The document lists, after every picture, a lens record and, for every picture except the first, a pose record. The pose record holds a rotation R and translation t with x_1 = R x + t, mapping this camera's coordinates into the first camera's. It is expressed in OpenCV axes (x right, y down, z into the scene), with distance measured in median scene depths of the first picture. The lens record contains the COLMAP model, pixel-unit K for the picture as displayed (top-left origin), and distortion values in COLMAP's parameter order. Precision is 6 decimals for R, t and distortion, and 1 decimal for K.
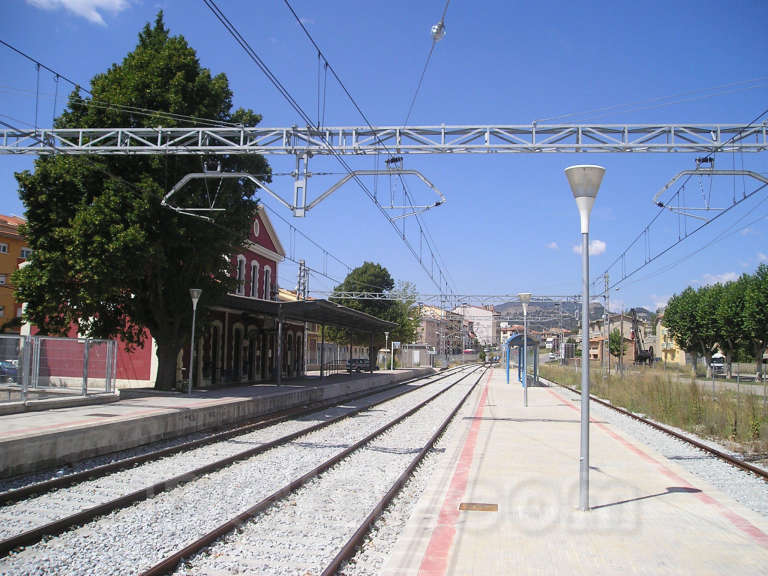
lens RADIAL K [[797.8, 0, 379.7], [0, 797.8, 292.5], [0, 0, 1]] dist [-0.065927, 0.000000]
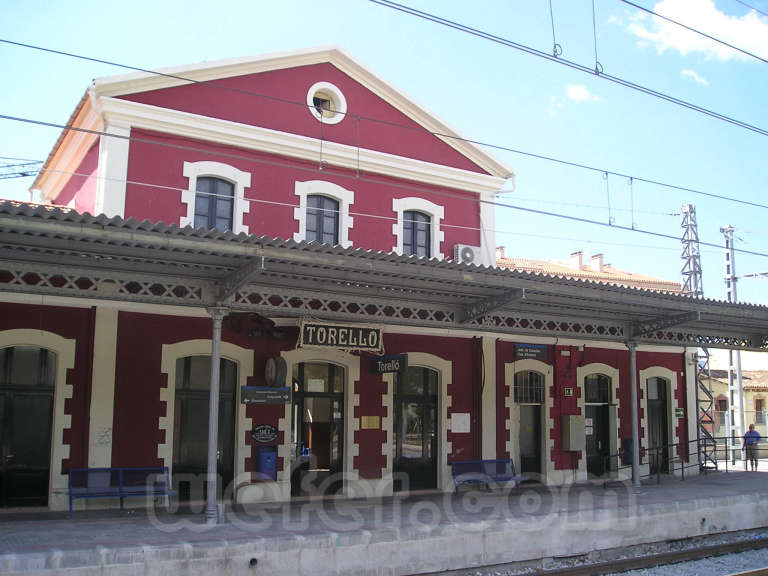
lens RADIAL K [[781.8, 0, 385.8], [0, 781.8, 294.9], [0, 0, 1]] dist [-0.104867, 0.000000]
pose [[0.641432, -0.132334, -0.755680, 0.138533], [0.066505, 0.990894, -0.117074, 0.059035], [0.764292, 0.024839, 0.644392, 0.759966]]
